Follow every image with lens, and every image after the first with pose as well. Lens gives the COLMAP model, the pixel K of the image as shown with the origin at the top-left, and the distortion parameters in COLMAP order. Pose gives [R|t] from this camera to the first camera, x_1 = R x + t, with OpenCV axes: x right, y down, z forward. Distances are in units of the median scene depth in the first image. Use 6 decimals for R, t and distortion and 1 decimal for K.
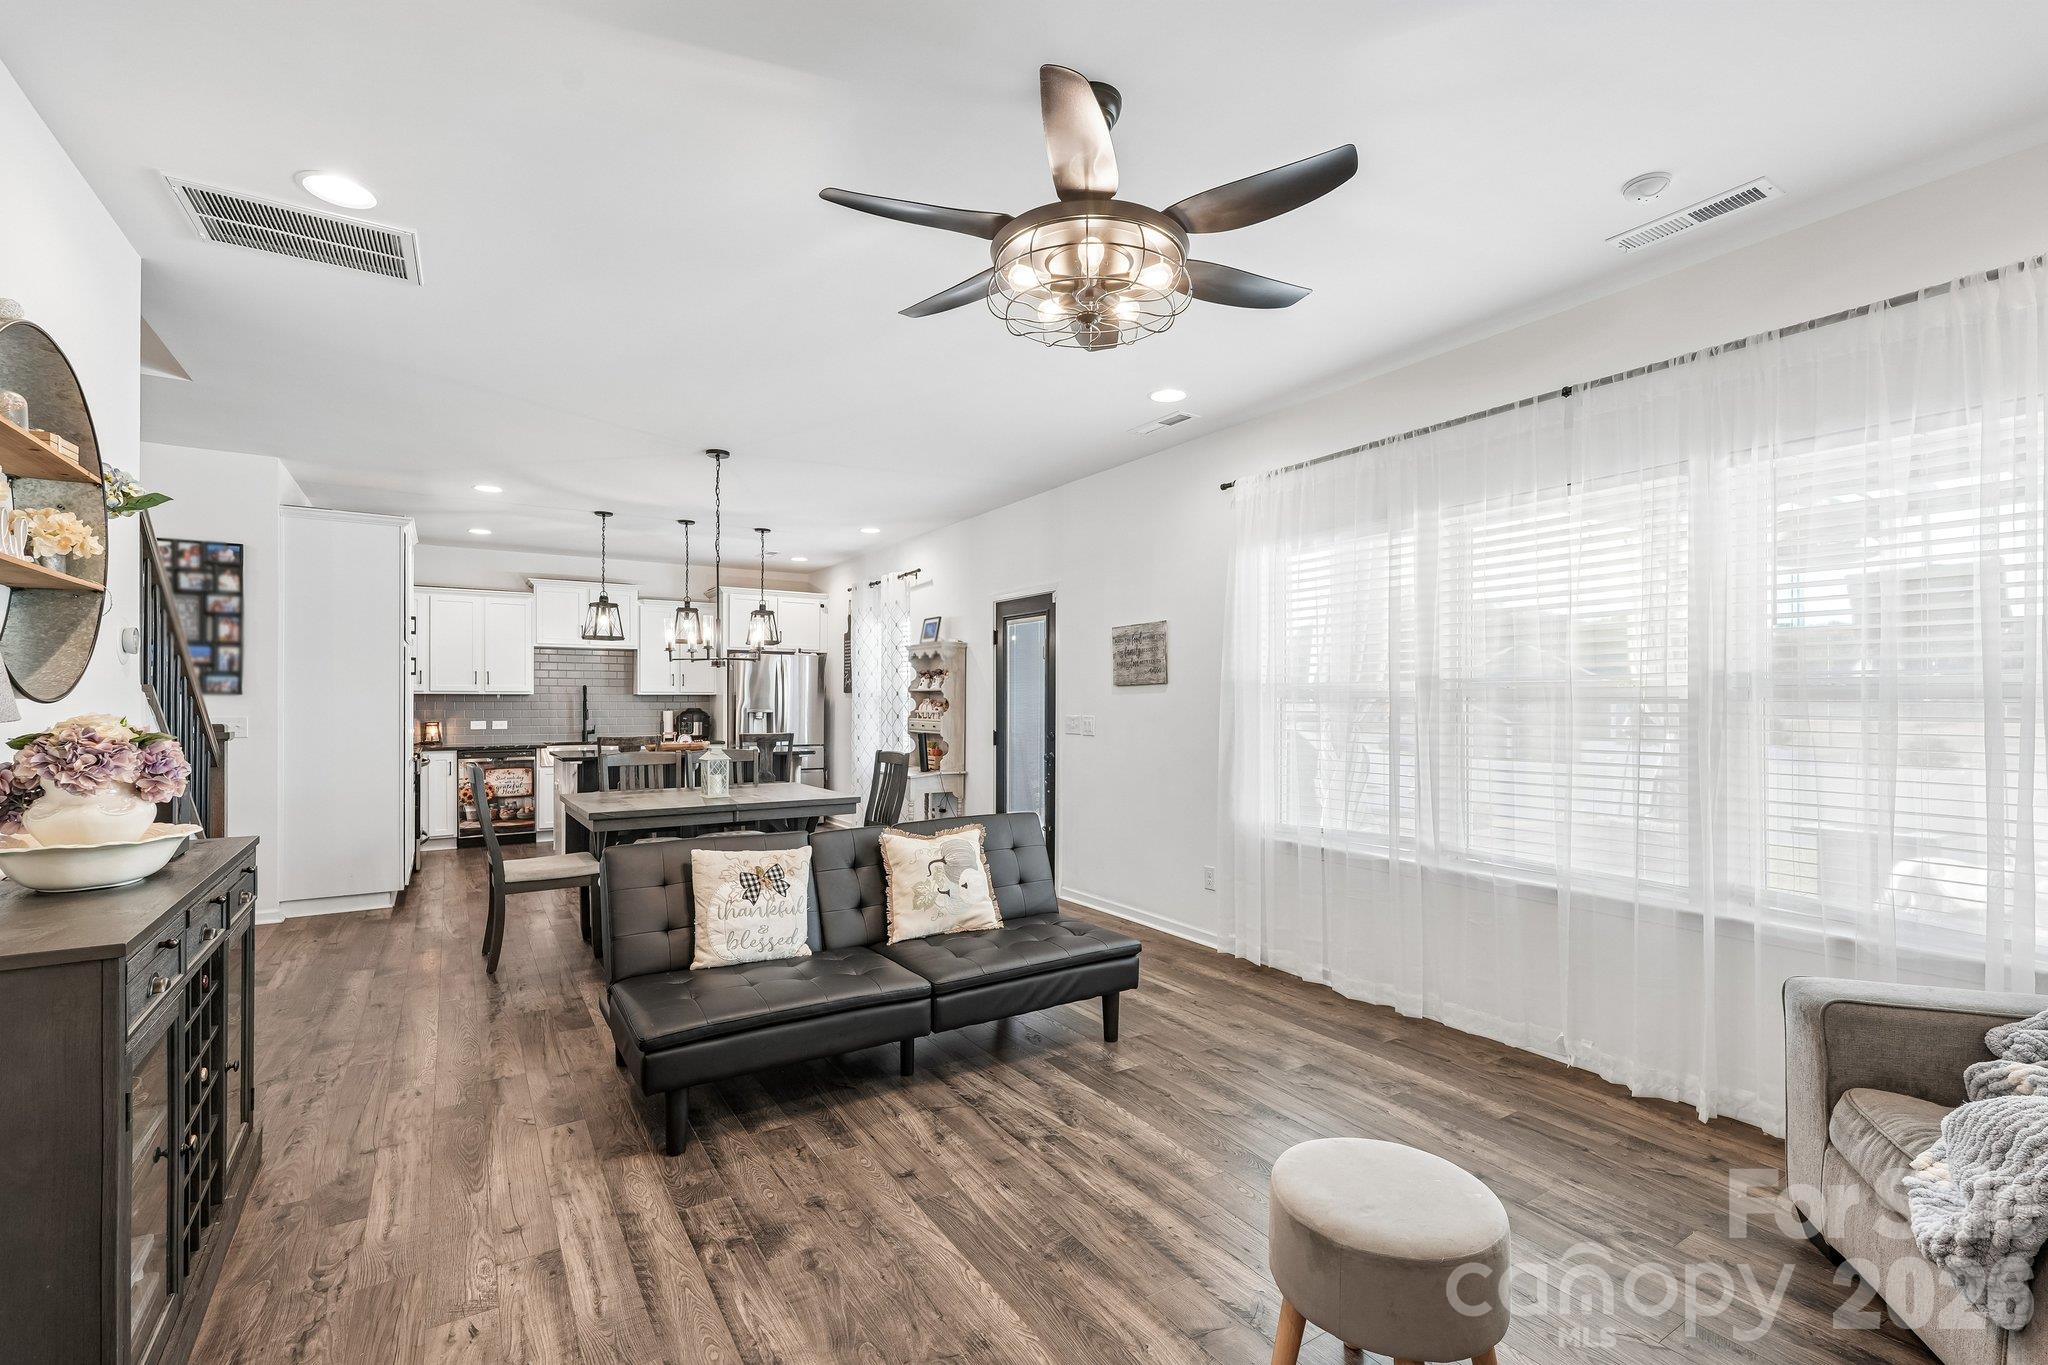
lens RADIAL K [[896.4, 0, 1026.0], [0, 896.4, 701.2], [0, 0, 1]] dist [0.001003, -0.000323]
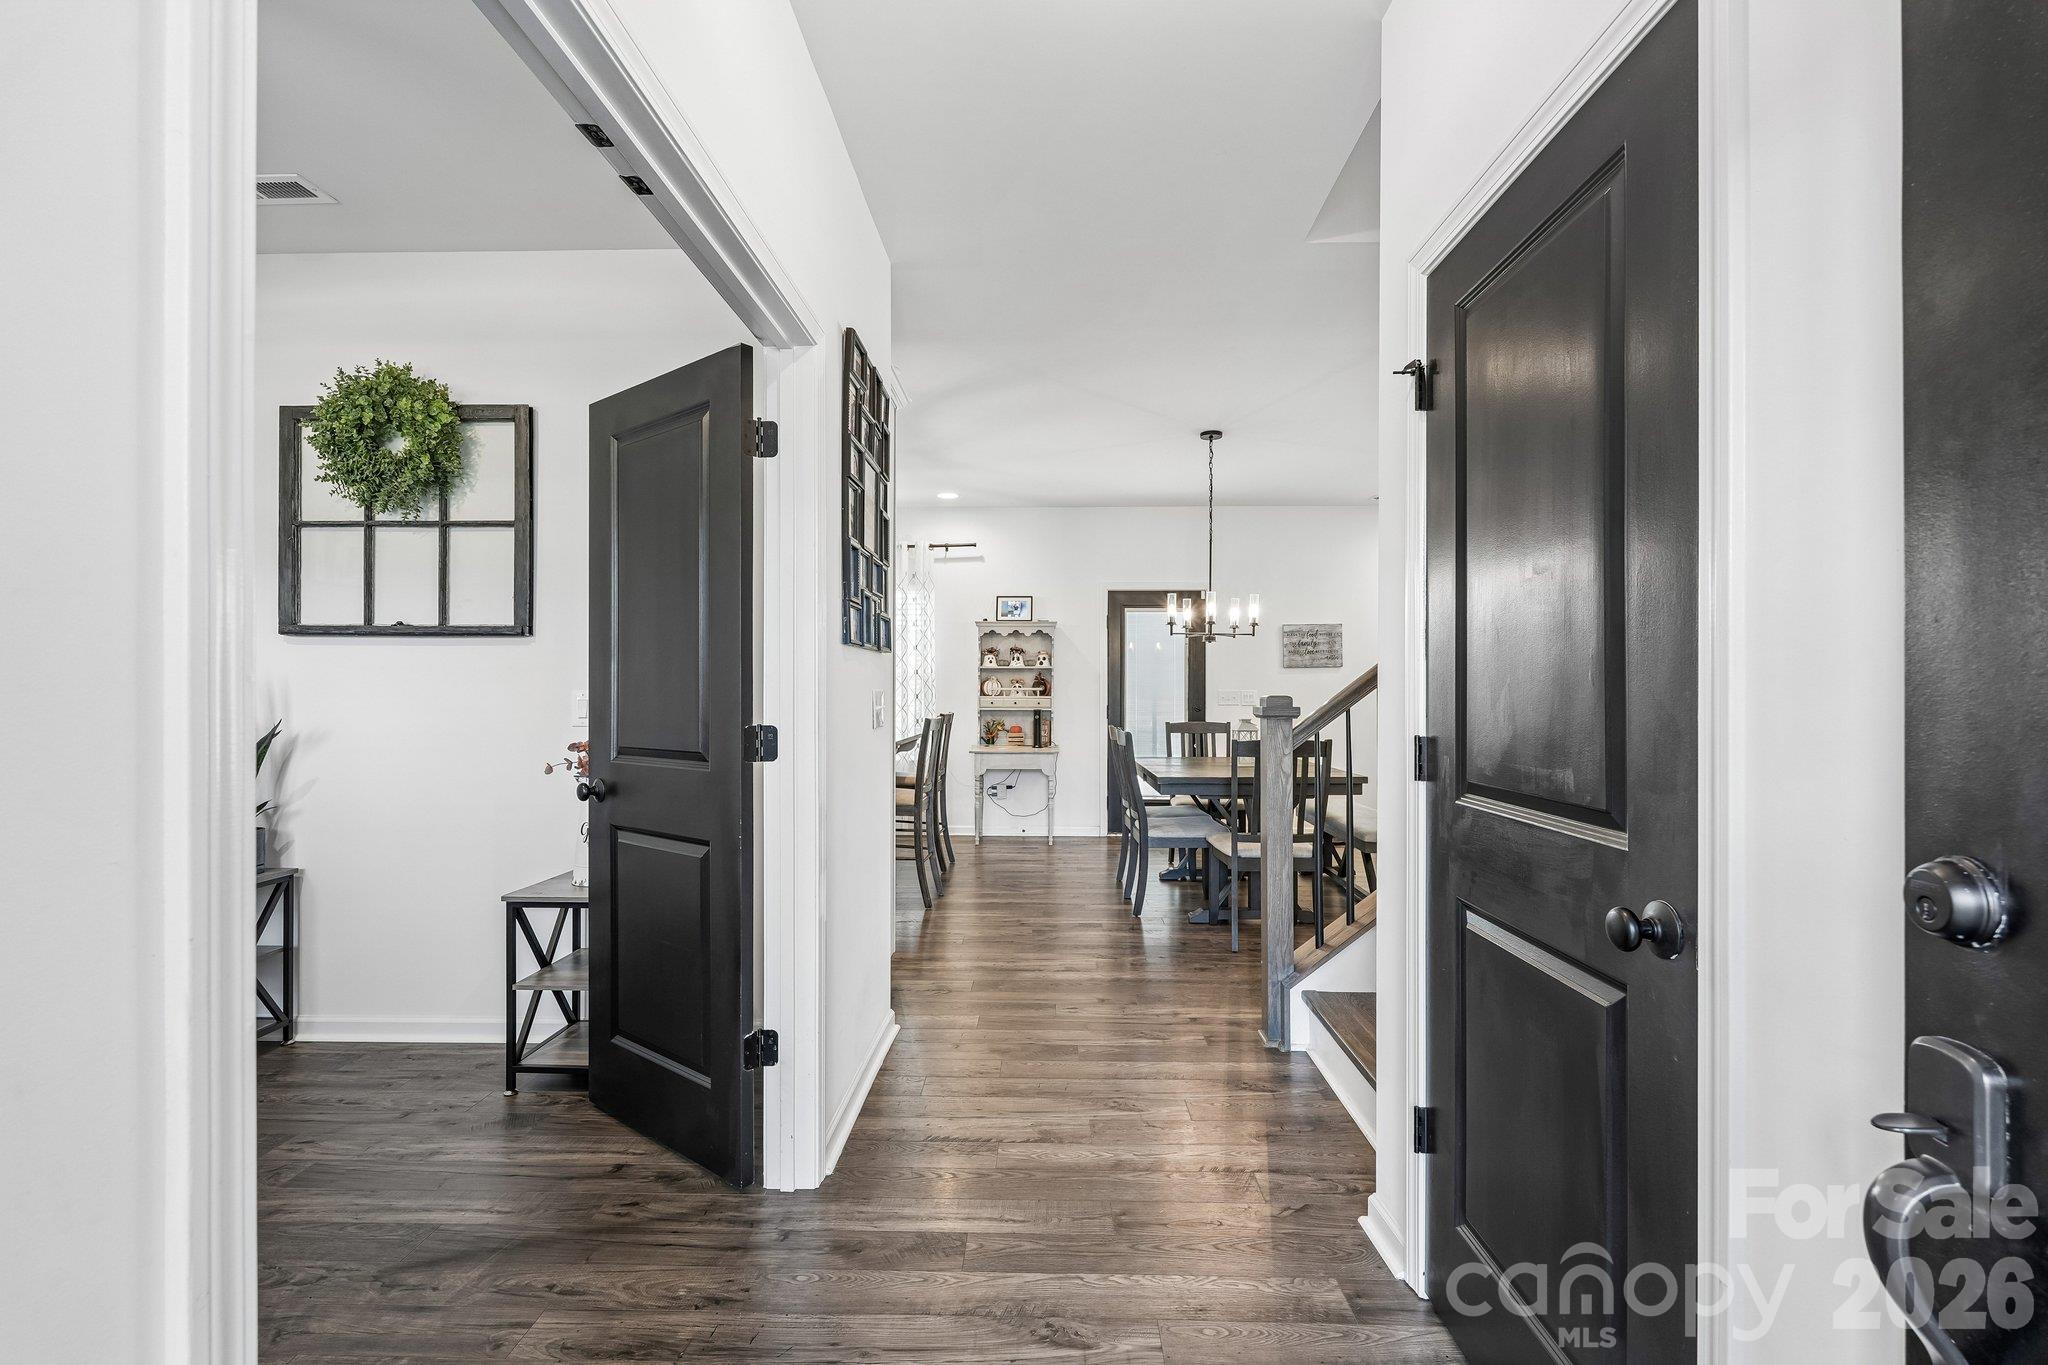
lens RADIAL K [[896.4, 0, 1016.6], [0, 896.4, 667.1], [0, 0, 1]] dist [0.001003, -0.000323]
pose [[0.555444, -0.002503, 0.831550, -1.289570], [-0.000602, 0.999994, 0.003412, -0.023247], [-0.831554, -0.002396, 0.555439, 0.605468]]
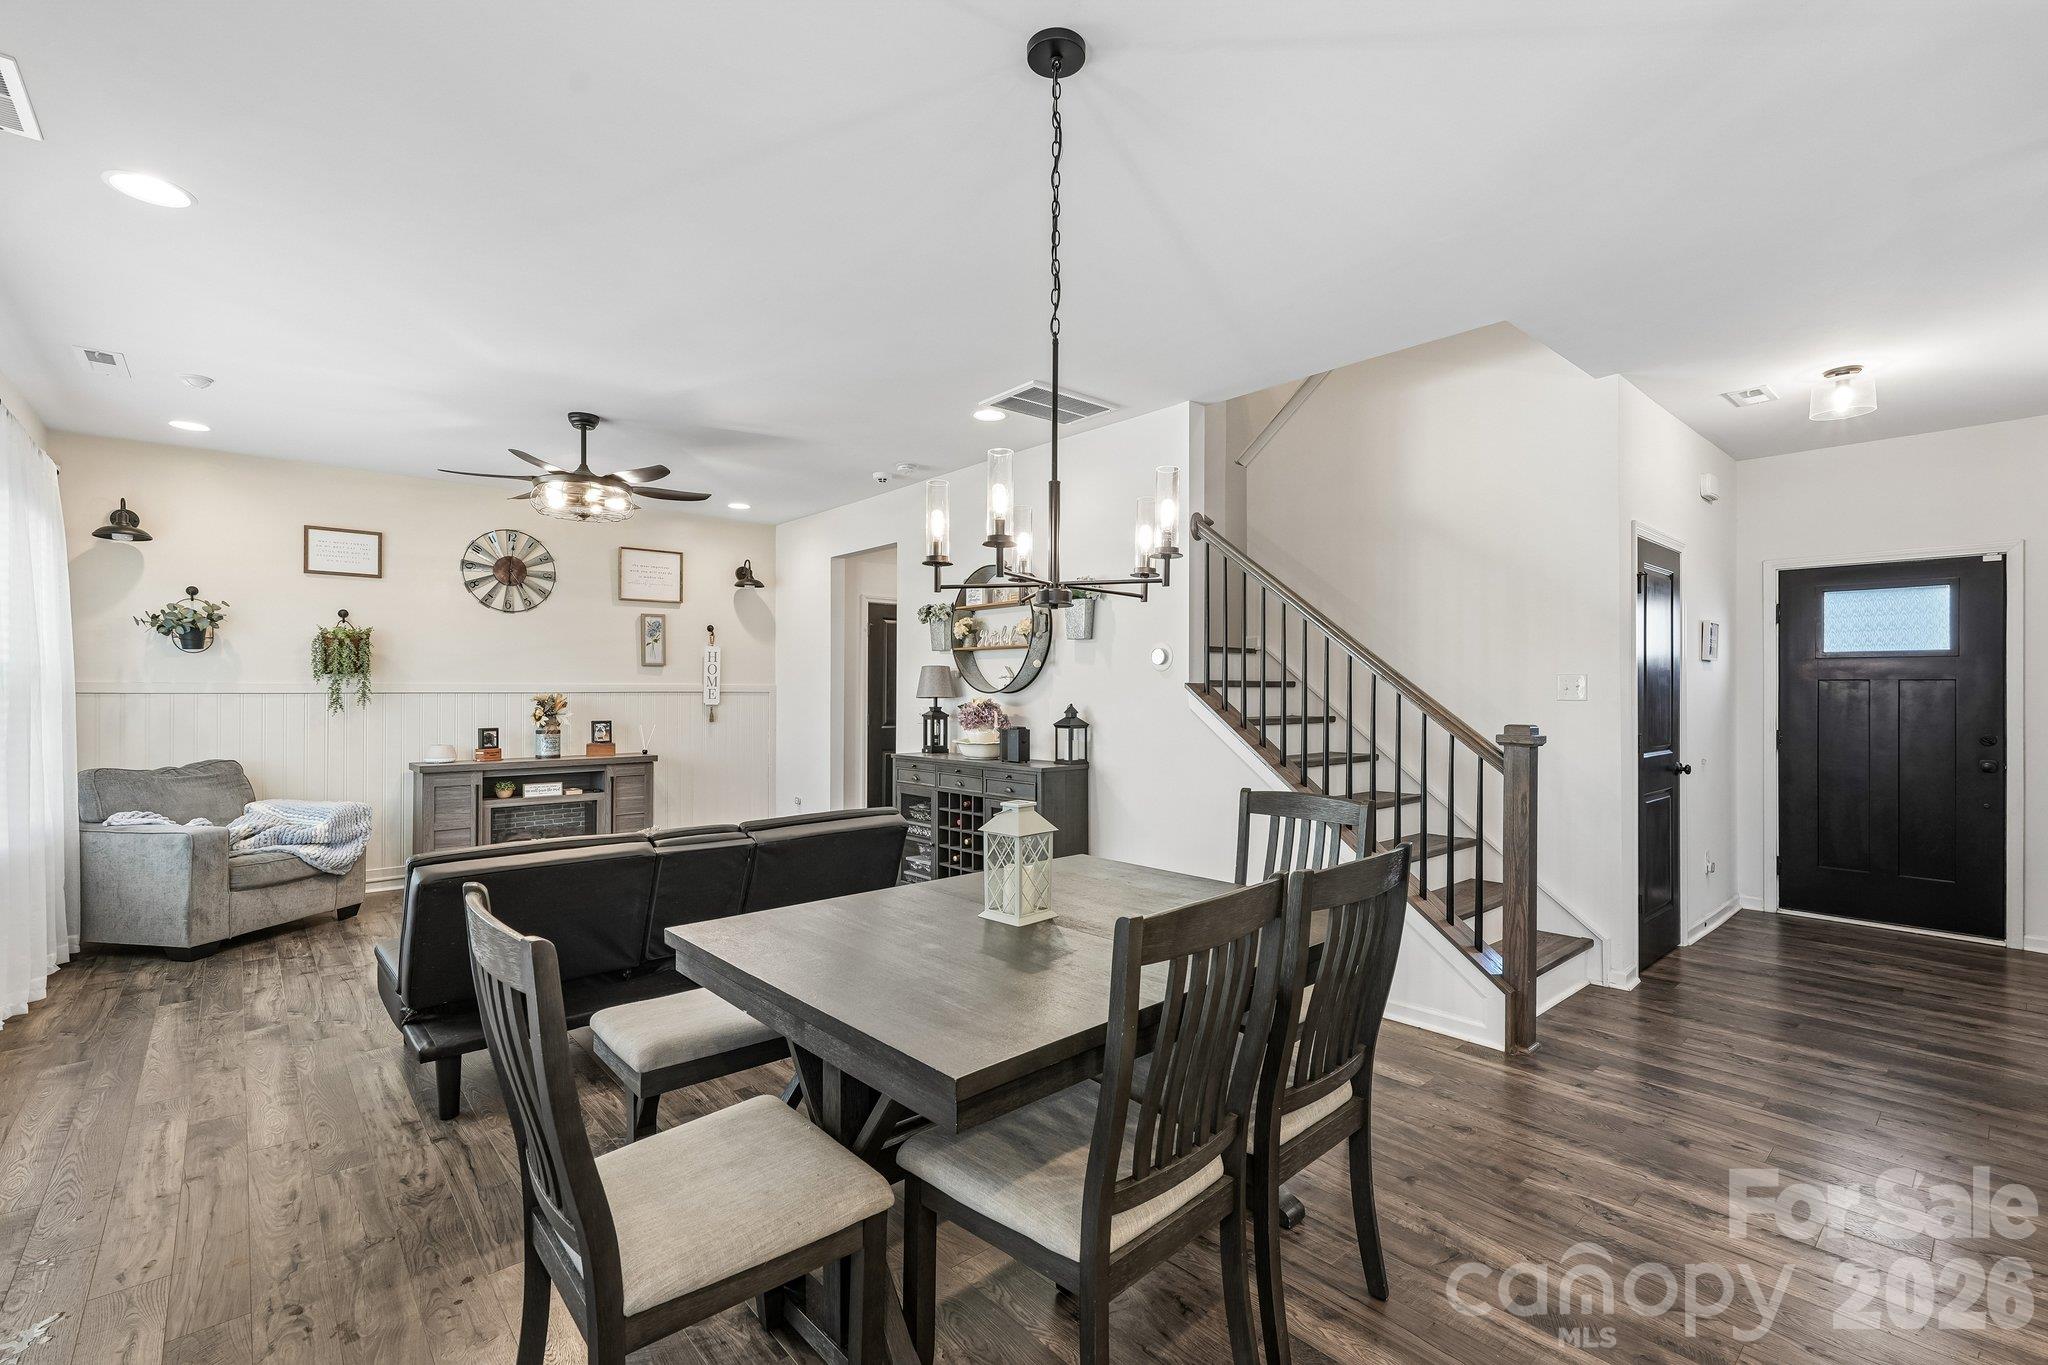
lens RADIAL K [[896.4, 0, 1025.3], [0, 896.4, 684.1], [0, 0, 1]] dist [0.001003, -0.000323]
pose [[-0.988230, -0.004220, -0.152920, -0.266290], [-0.003440, 0.999980, -0.005370, -0.003987], [0.152940, -0.004780, -0.988224, 1.340920]]
